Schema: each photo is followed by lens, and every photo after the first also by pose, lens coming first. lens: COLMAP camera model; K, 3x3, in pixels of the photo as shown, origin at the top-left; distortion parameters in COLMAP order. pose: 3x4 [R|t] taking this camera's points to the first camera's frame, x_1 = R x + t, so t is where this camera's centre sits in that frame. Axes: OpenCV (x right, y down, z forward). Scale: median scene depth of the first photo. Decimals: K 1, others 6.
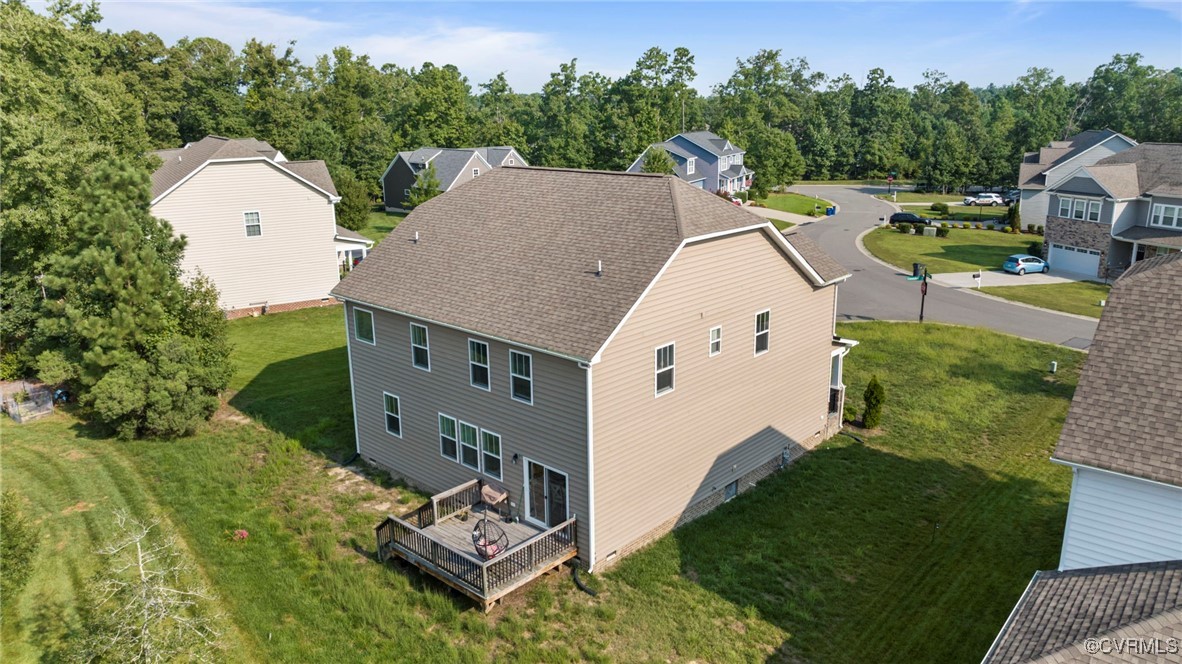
lens RADIAL K [[842.6, 0, 589.1], [0, 842.6, 330.9], [0, 0, 1]] dist [-0.038676, 0.035780]
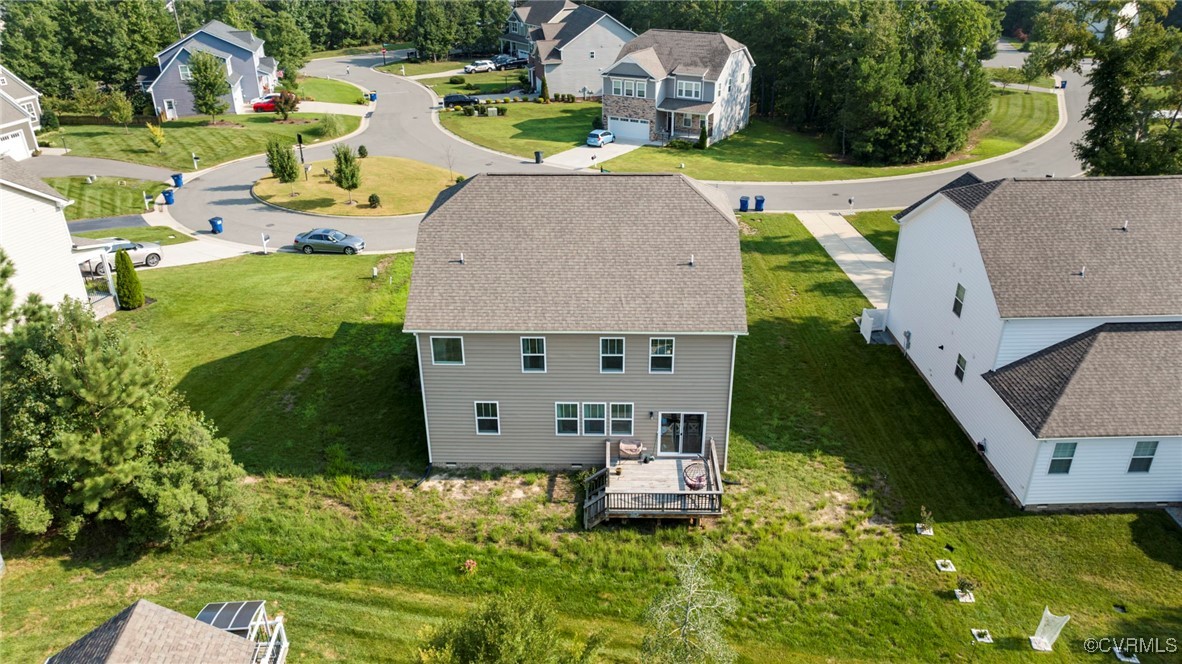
lens RADIAL K [[842.6, 0, 584.8], [0, 842.6, 333.2], [0, 0, 1]] dist [-0.038676, 0.035780]
pose [[0.749638, -0.285128, 0.597281, -0.357175], [0.167730, 0.954828, 0.245296, -0.120956], [-0.640241, -0.083701, 0.763600, 0.030486]]
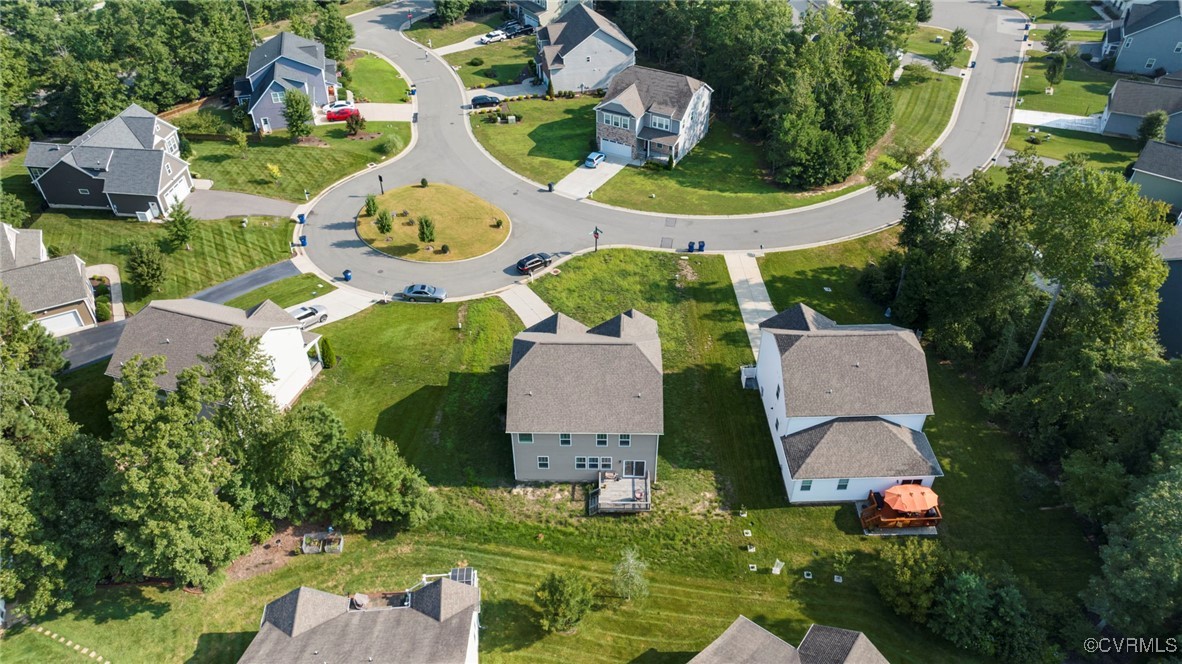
lens RADIAL K [[842.6, 0, 581.3], [0, 842.6, 331.3], [0, 0, 1]] dist [-0.038676, 0.035780]
pose [[0.745696, -0.416515, 0.520051, -0.573136], [0.169017, 0.873241, 0.457038, -0.600808], [-0.644493, -0.252914, 0.721570, -0.325547]]
